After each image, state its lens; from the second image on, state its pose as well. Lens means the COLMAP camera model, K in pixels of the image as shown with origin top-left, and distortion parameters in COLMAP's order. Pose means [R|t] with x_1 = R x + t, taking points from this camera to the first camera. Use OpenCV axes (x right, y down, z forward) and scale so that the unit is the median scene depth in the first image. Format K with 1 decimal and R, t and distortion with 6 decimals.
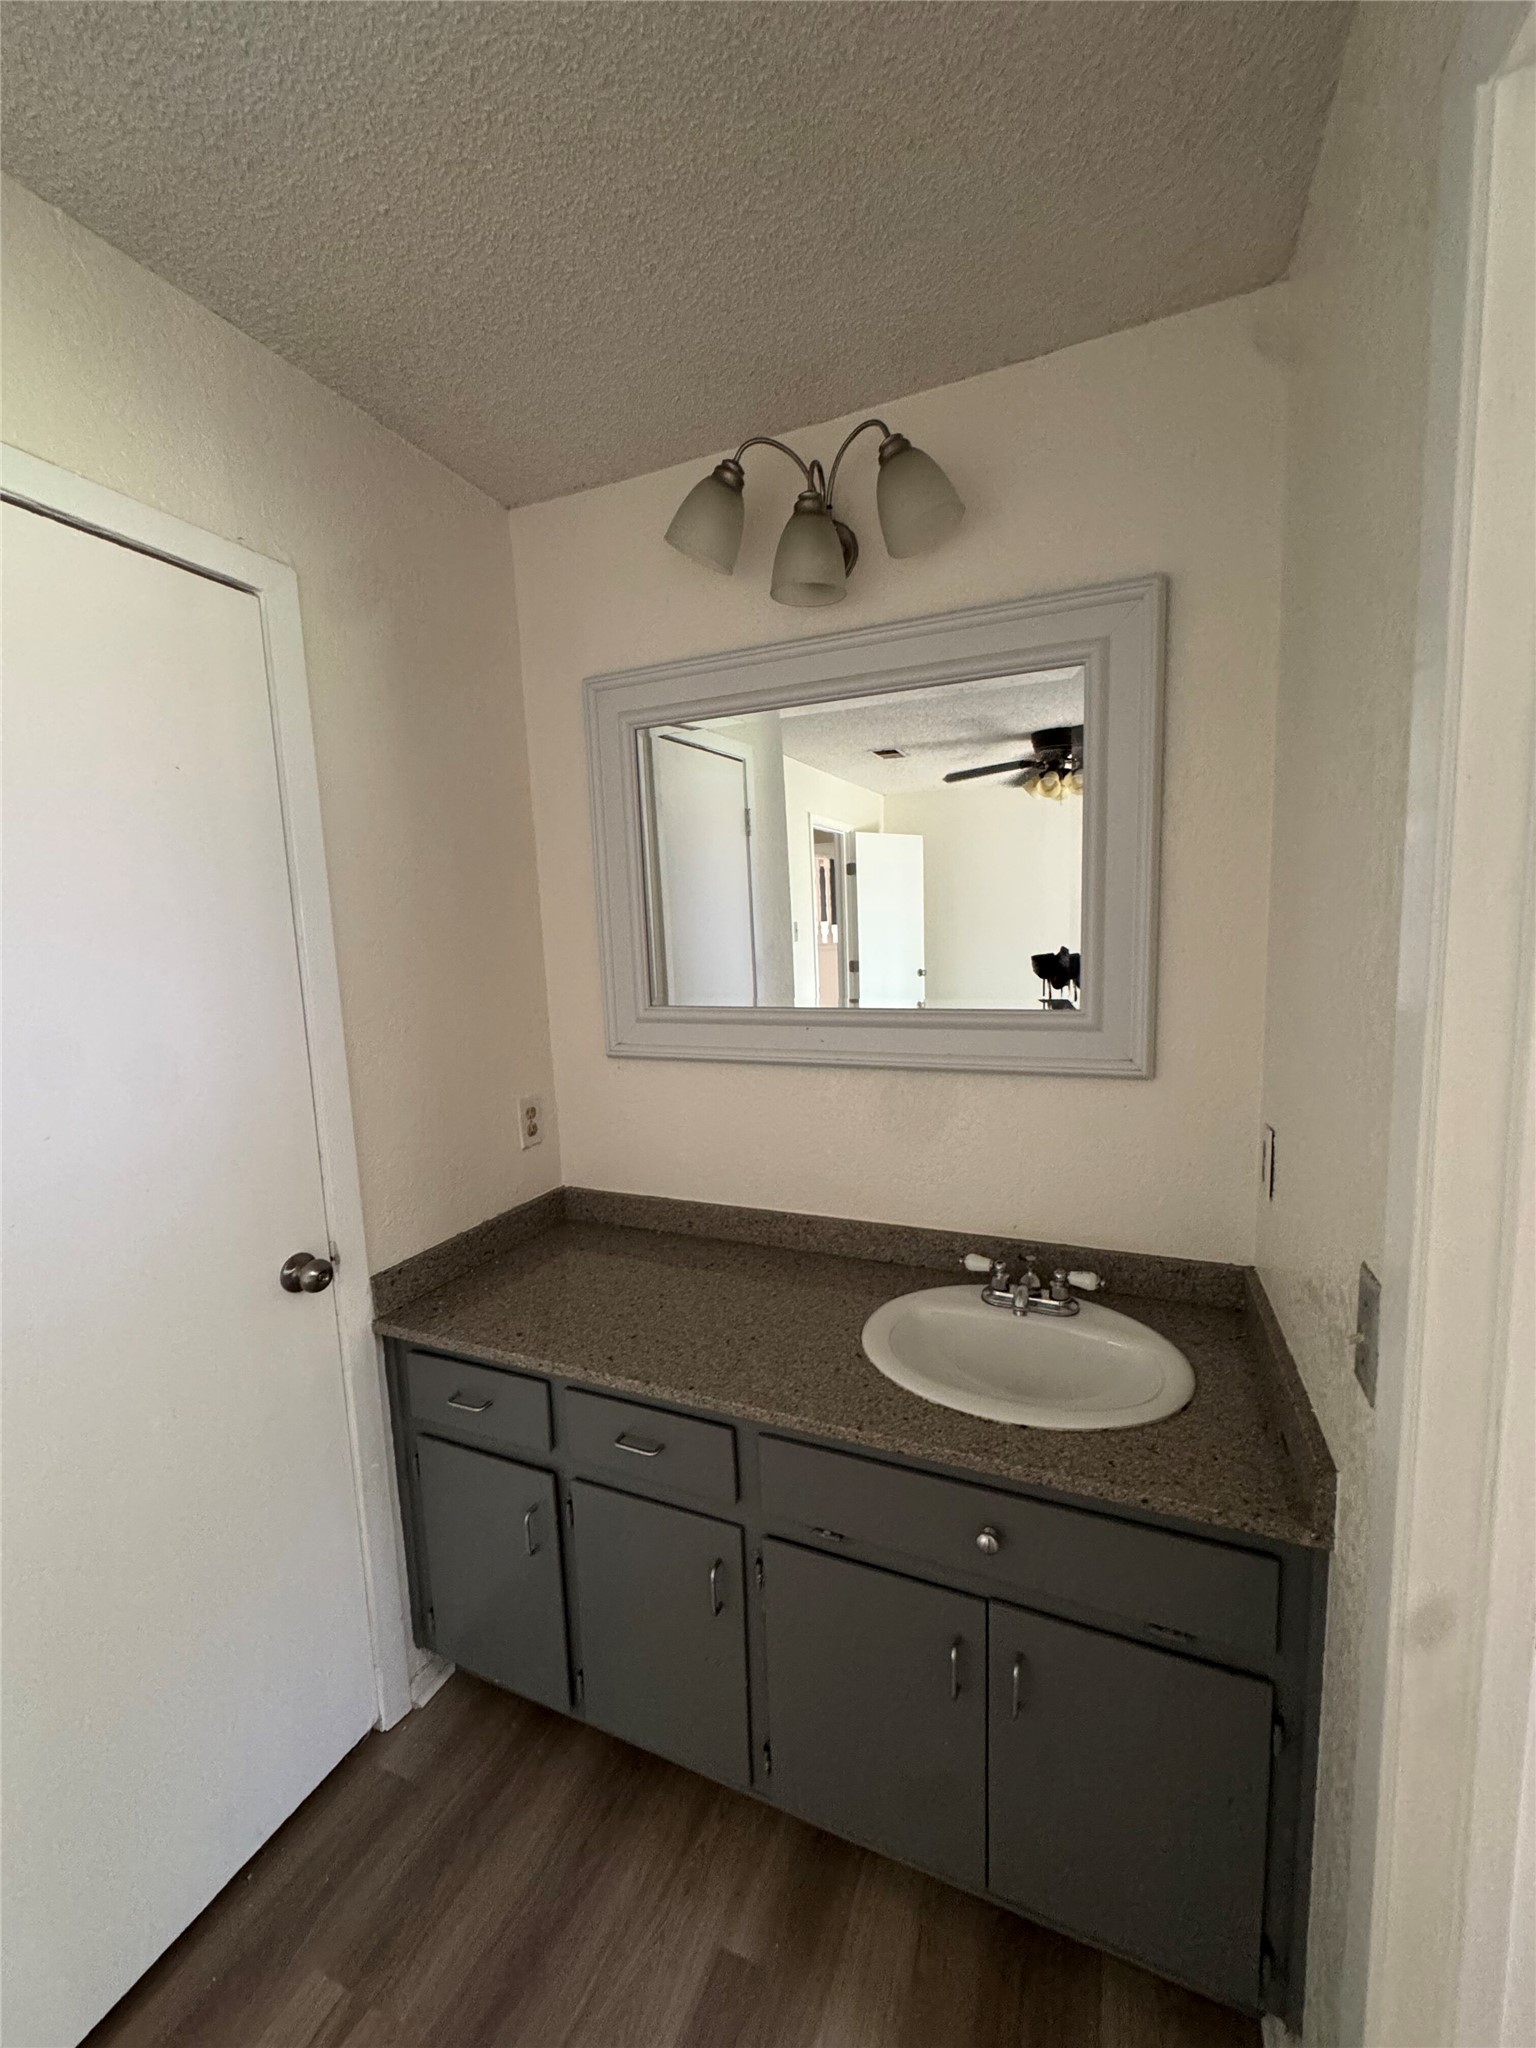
lens RADIAL K [[818.9, 0, 768.2], [0, 818.9, 1025.7], [0, 0, 1]] dist [-0.003220, 0.000321]
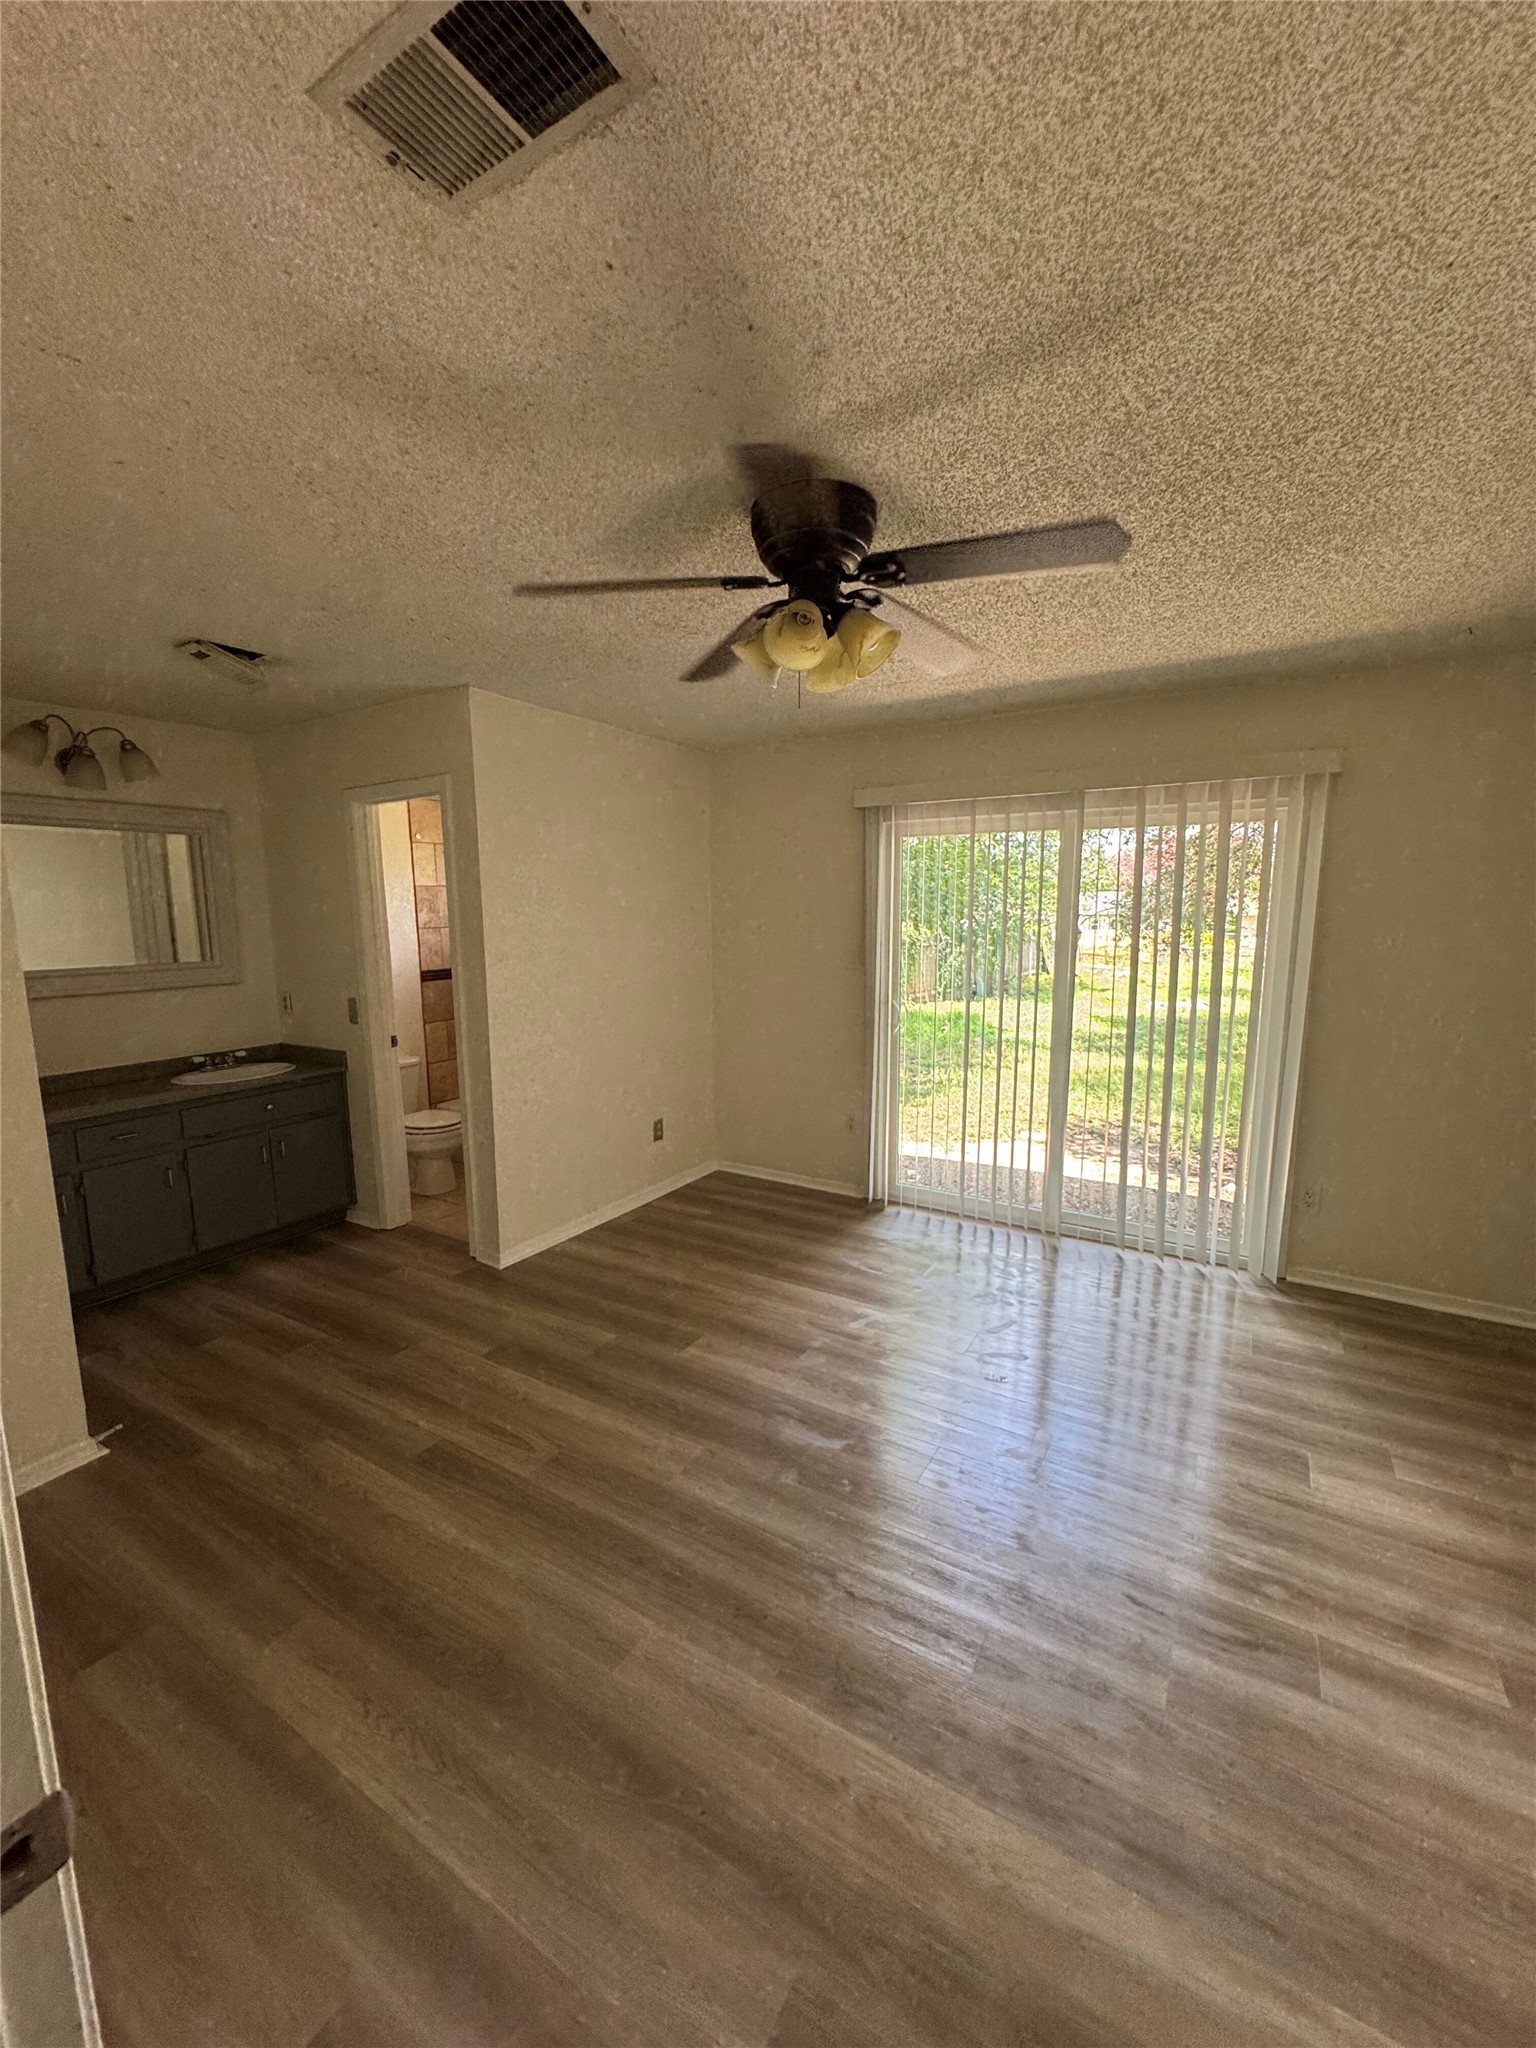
lens RADIAL K [[818.9, 0, 768.2], [0, 818.9, 1025.7], [0, 0, 1]] dist [-0.003220, 0.000321]
pose [[0.120284, -0.111682, 0.986438, -2.093890], [0.113919, 0.988641, 0.098040, 0.118327], [-0.986182, 0.100581, 0.131640, -1.131480]]
